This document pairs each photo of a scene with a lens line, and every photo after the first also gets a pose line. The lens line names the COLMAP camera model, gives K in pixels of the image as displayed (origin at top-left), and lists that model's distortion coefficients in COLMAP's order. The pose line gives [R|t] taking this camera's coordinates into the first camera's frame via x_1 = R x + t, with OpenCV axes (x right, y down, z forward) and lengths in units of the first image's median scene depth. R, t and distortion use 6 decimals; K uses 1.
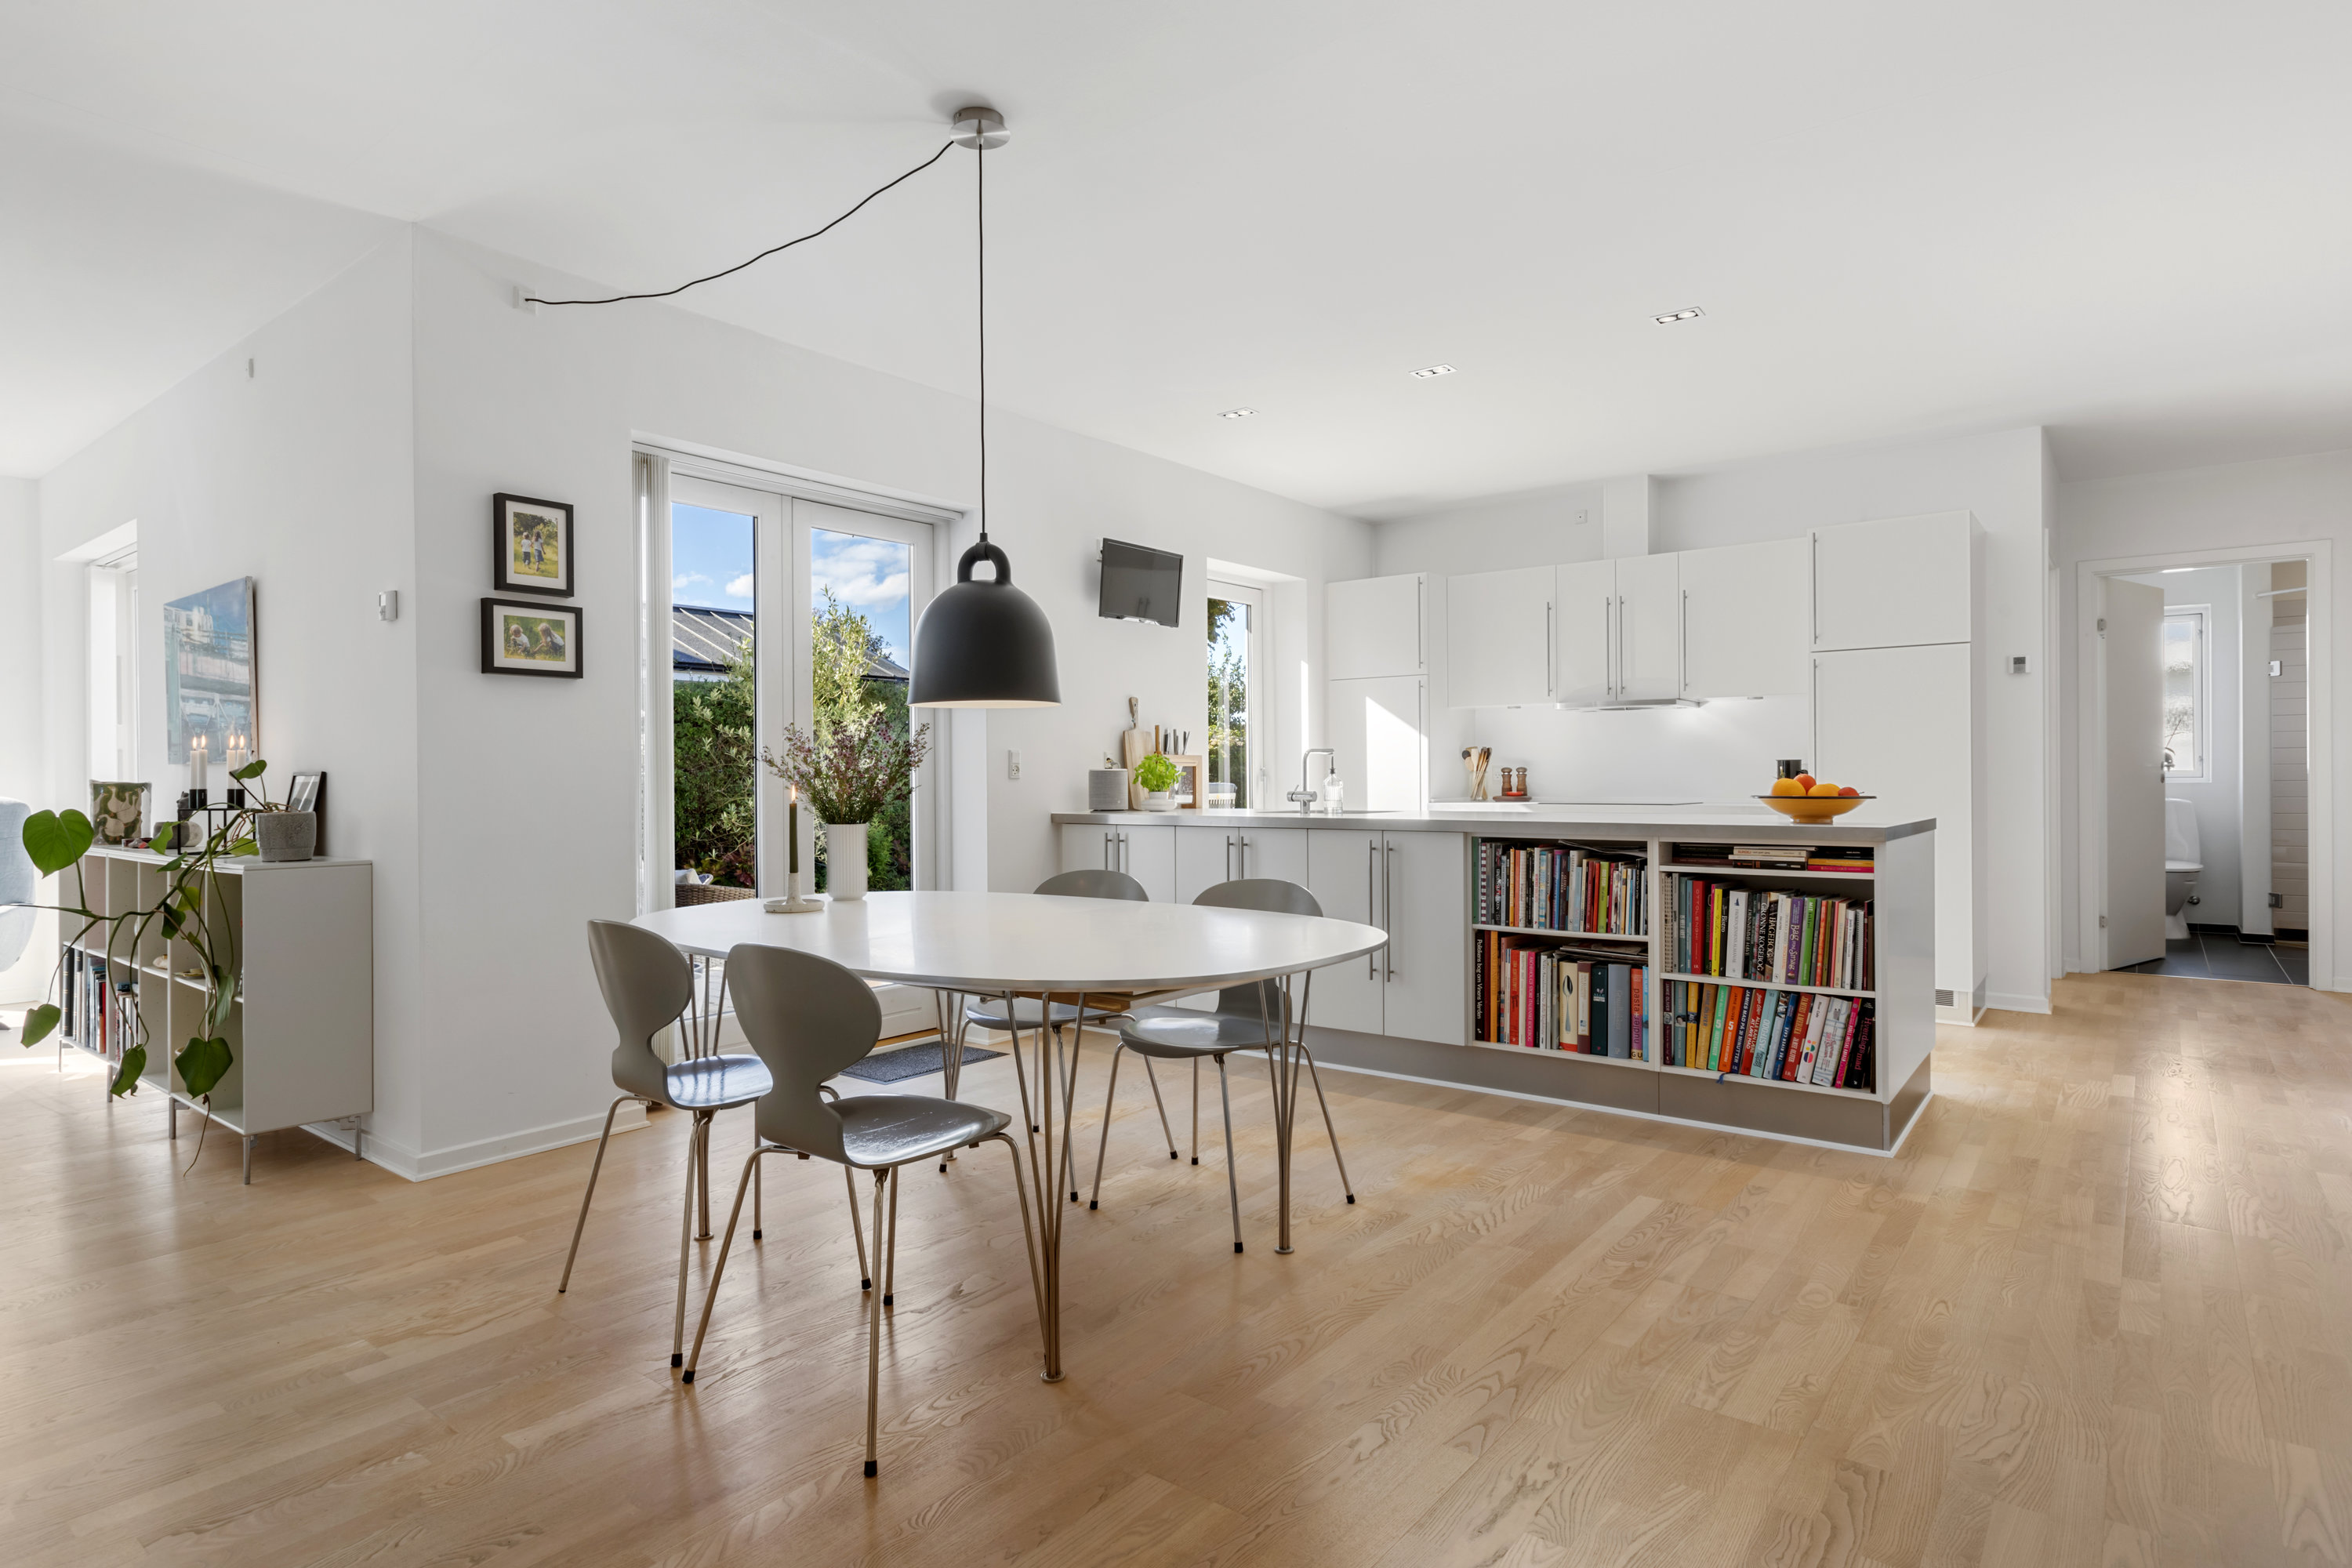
lens RADIAL K [[1222.7, 0, 1180.5], [0, 1222.7, 781.5], [0, 0, 1]] dist [-0.001235, -0.001466]
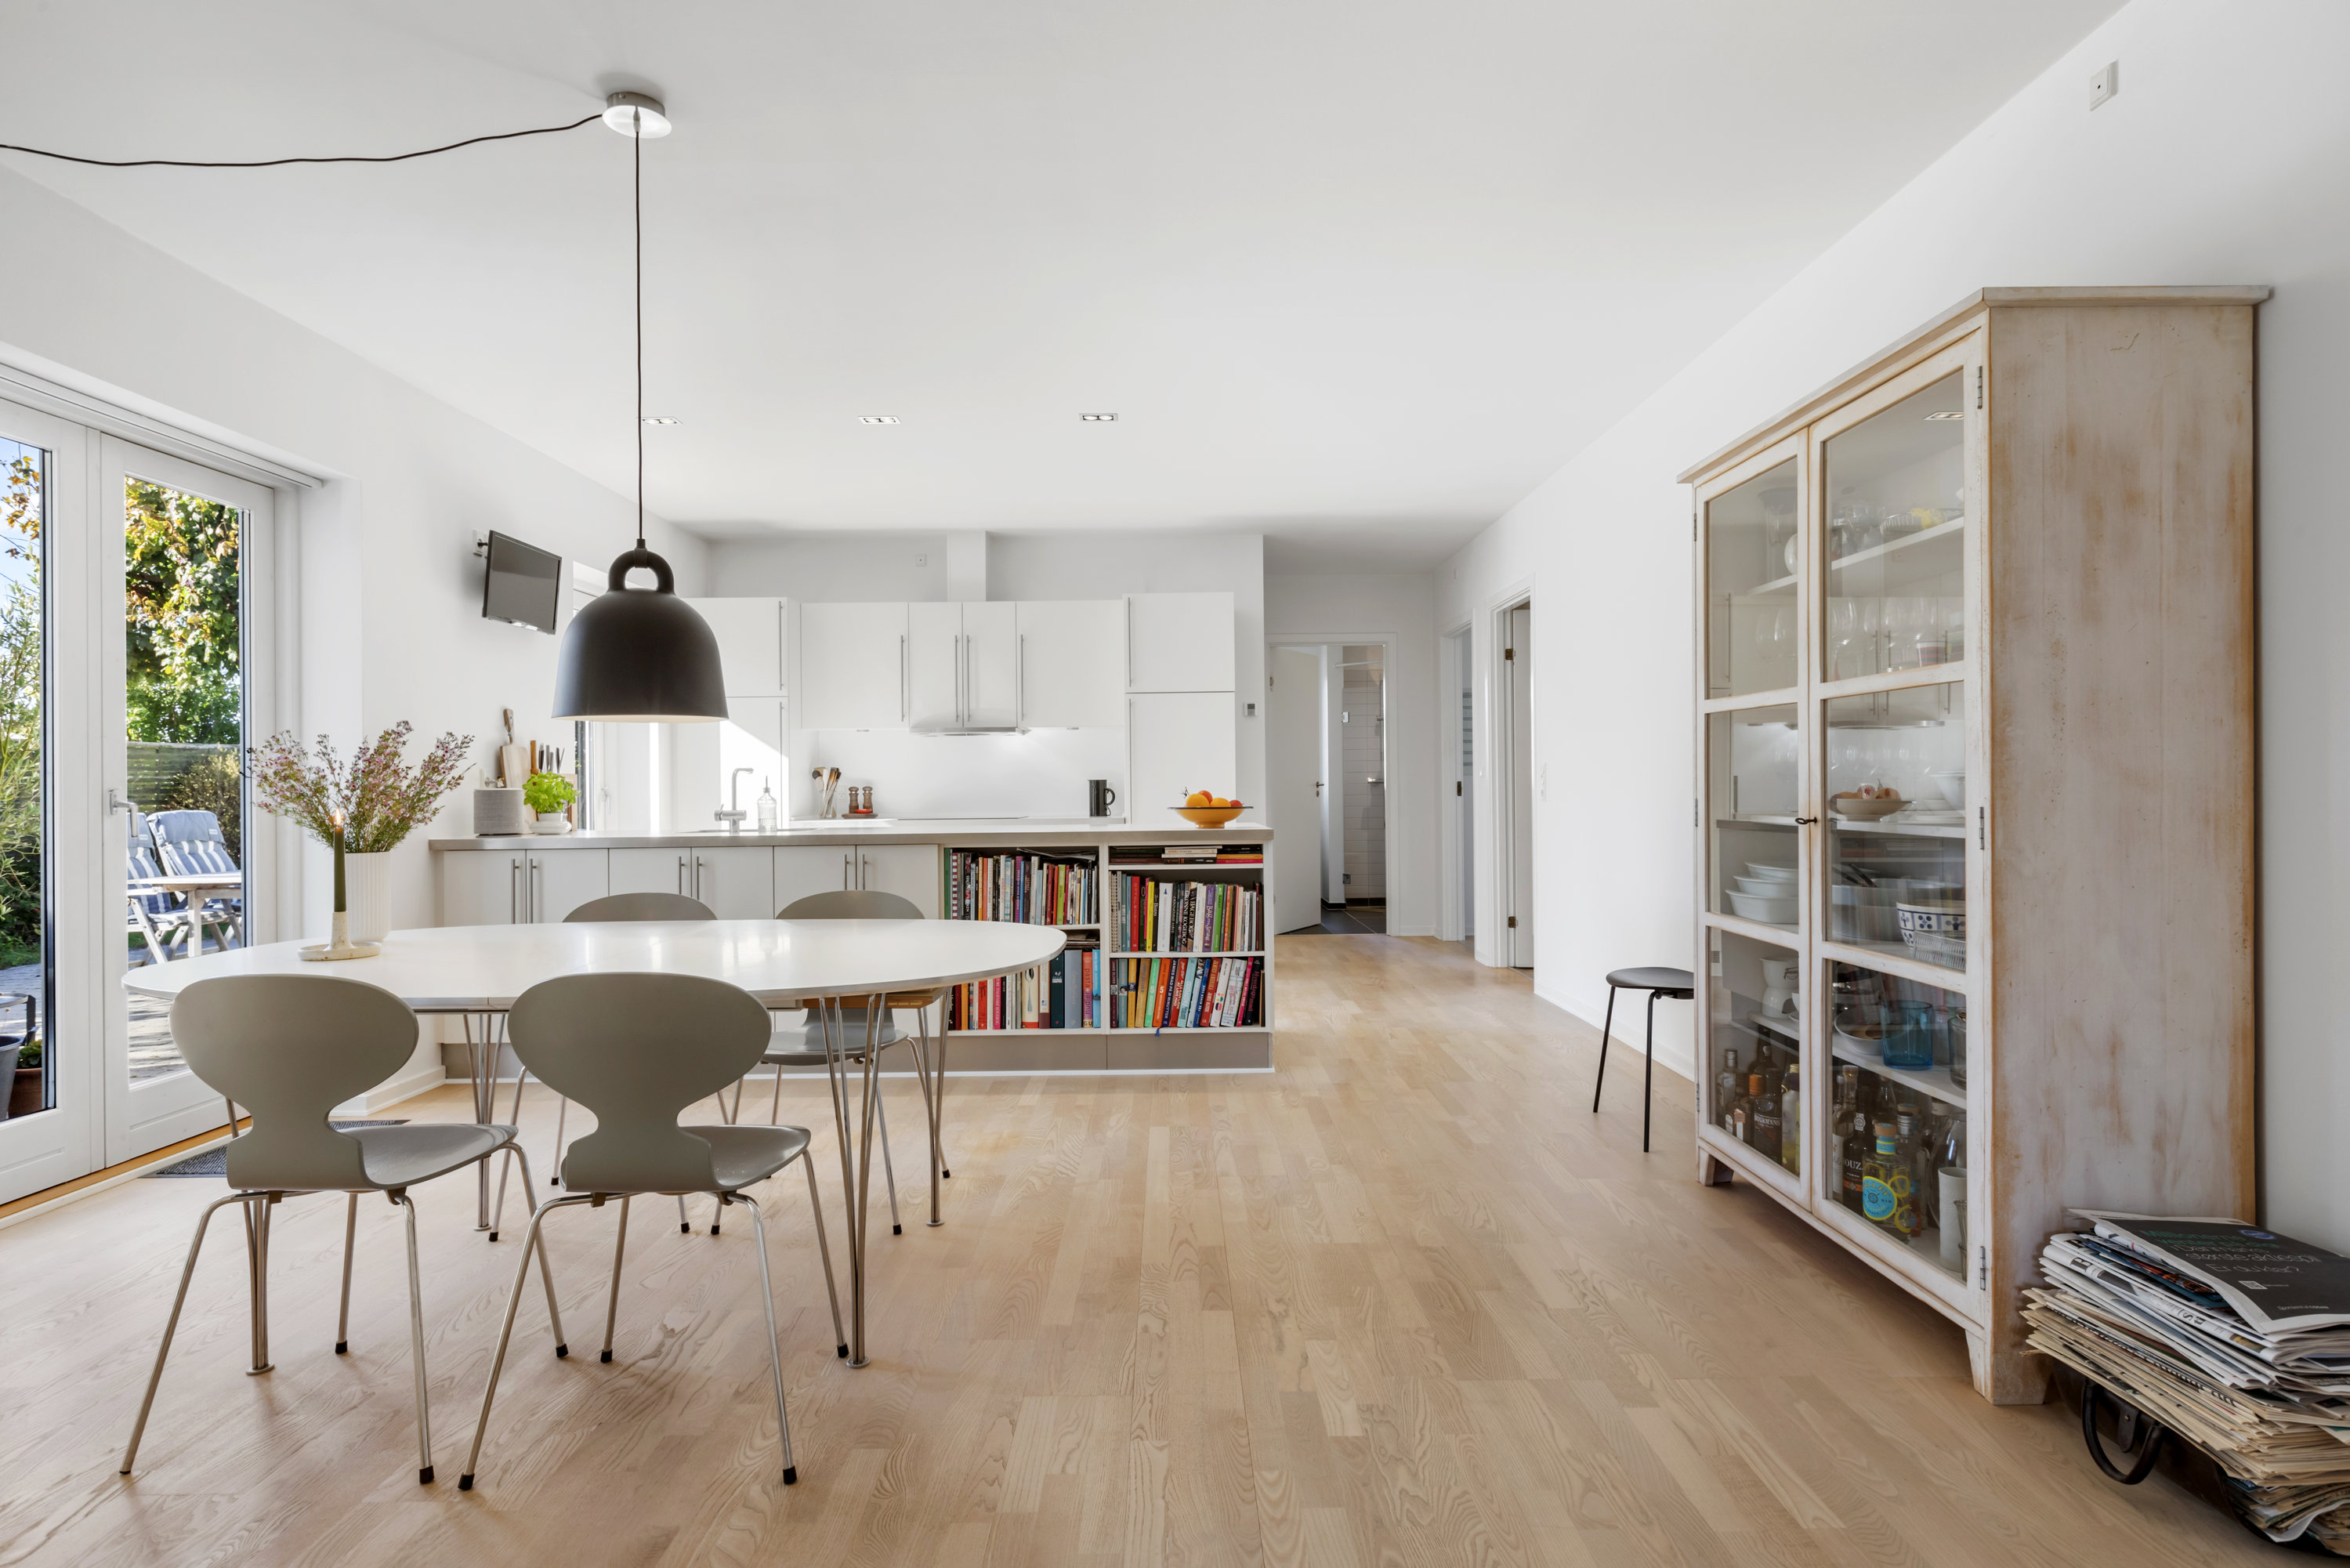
lens RADIAL K [[1221.6, 0, 1168.4], [0, 1221.6, 778.8], [0, 0, 1]] dist [-0.001235, -0.001466]
pose [[0.787841, 0.002335, 0.615875, -0.324026], [0.009428, 0.999830, -0.015851, 0.002123], [-0.615807, 0.018295, 0.787685, -0.000760]]
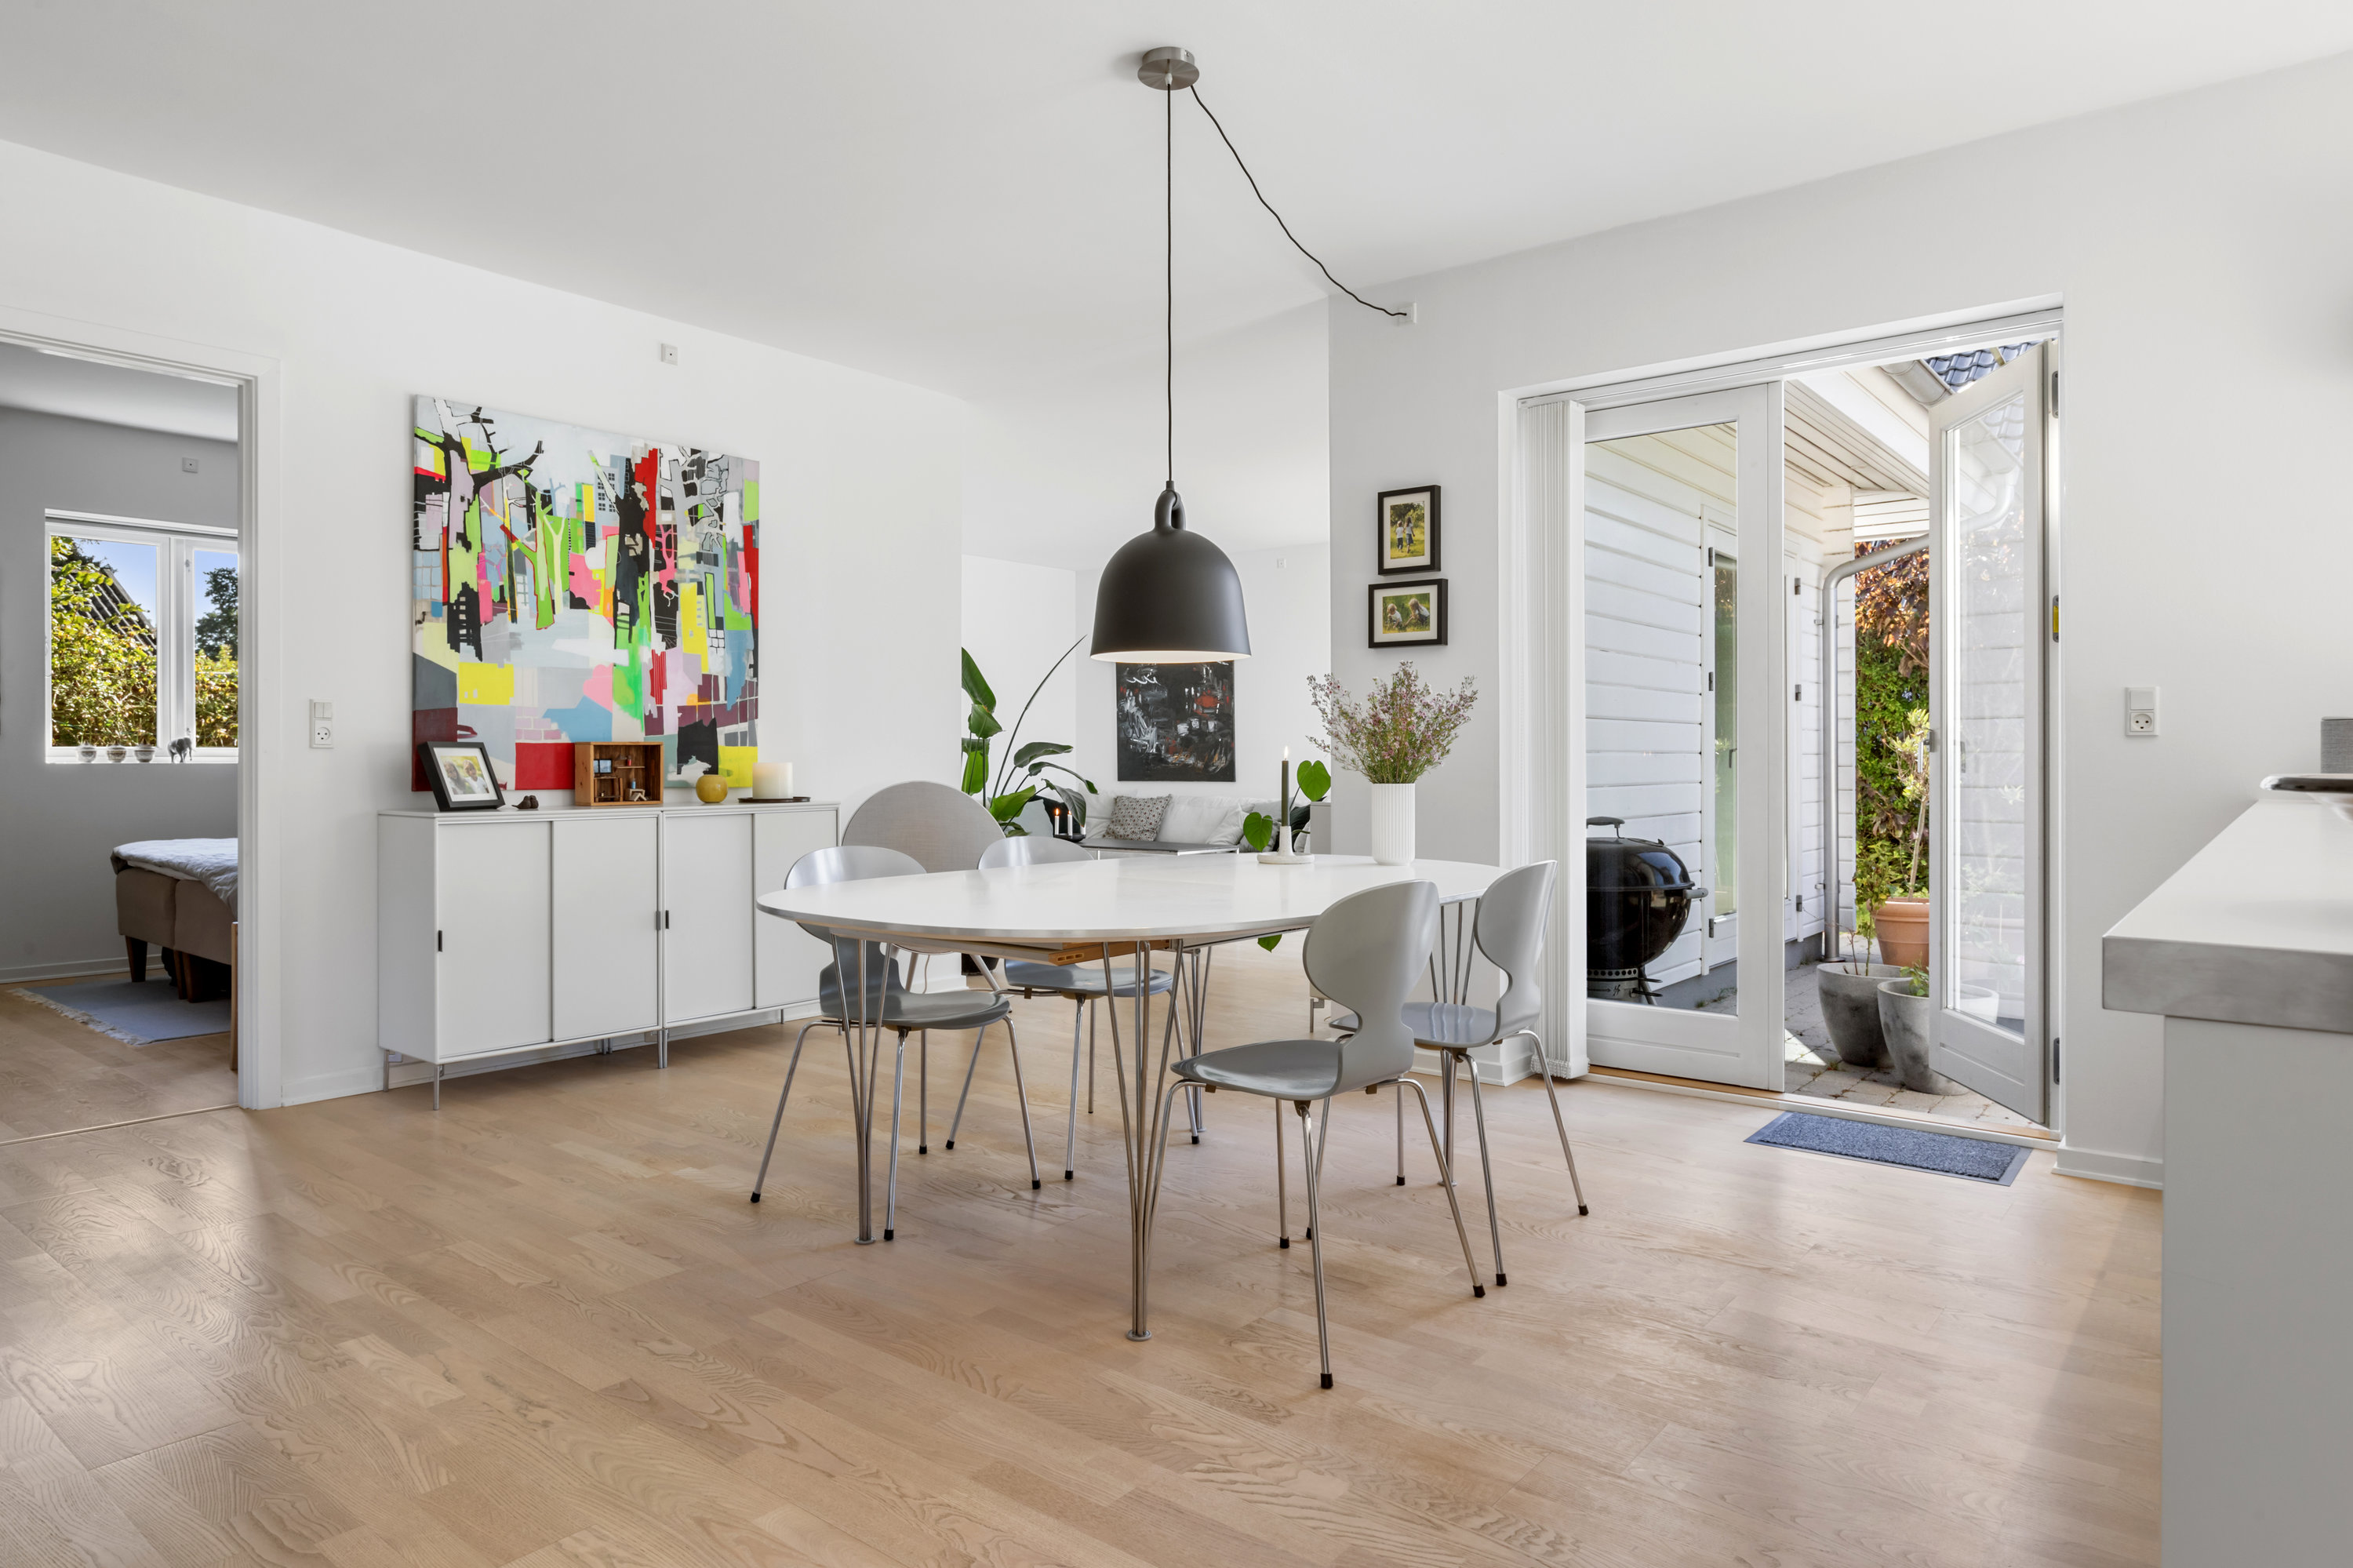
lens RADIAL K [[1383.6, 0, 1178.1], [0, 1383.6, 769.7], [0, 0, 1]] dist [-0.002494, -0.001899]
pose [[-0.004187, 0.014971, -0.999879, 0.723545], [-0.006155, 0.999869, 0.014997, 0.007965], [0.999972, 0.006217, -0.004094, 0.777143]]
